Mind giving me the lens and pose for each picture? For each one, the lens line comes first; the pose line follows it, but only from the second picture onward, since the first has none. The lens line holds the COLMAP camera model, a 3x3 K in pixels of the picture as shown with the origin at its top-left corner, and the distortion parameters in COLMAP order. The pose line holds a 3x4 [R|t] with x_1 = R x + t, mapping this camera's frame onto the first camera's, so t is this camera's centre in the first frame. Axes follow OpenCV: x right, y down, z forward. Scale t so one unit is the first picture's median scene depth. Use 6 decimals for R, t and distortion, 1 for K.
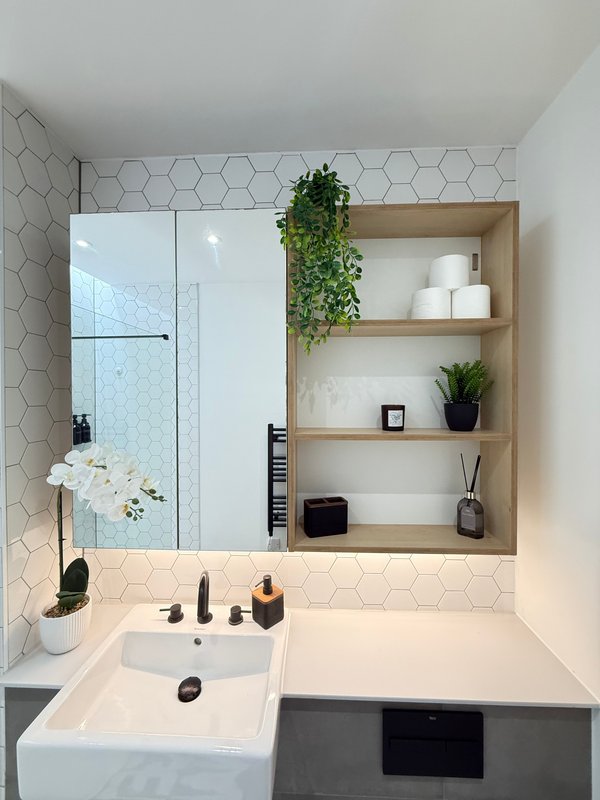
lens RADIAL K [[317.7, 0, 300.0], [0, 317.7, 400.0], [0, 0, 1]] dist [0.002708, 0.000335]
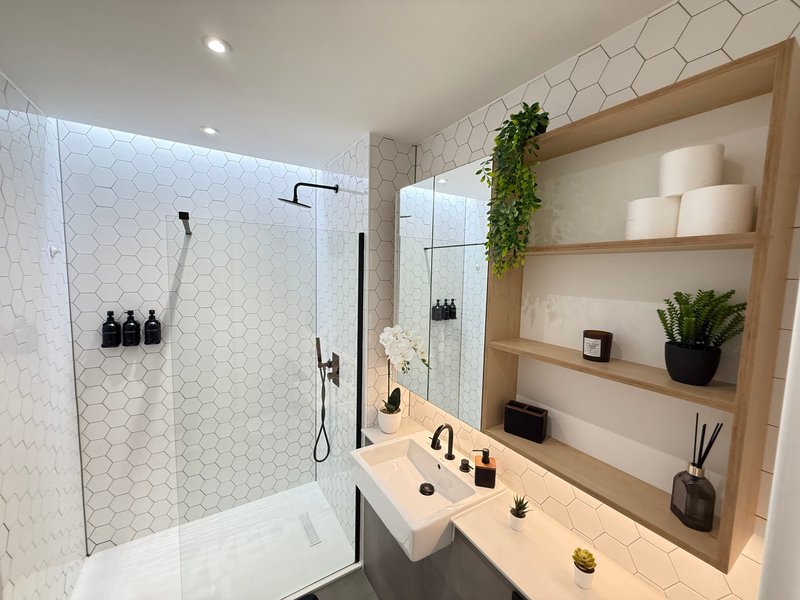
lens RADIAL K [[317.7, 0, 400.0], [0, 317.7, 300.0], [0, 0, 1]] dist [0.002708, 0.000335]
pose [[0.573686, 0.089127, -0.814212, 0.675048], [-0.032460, 0.995755, 0.086129, -0.131623], [0.818432, -0.022982, 0.574144, 0.013618]]
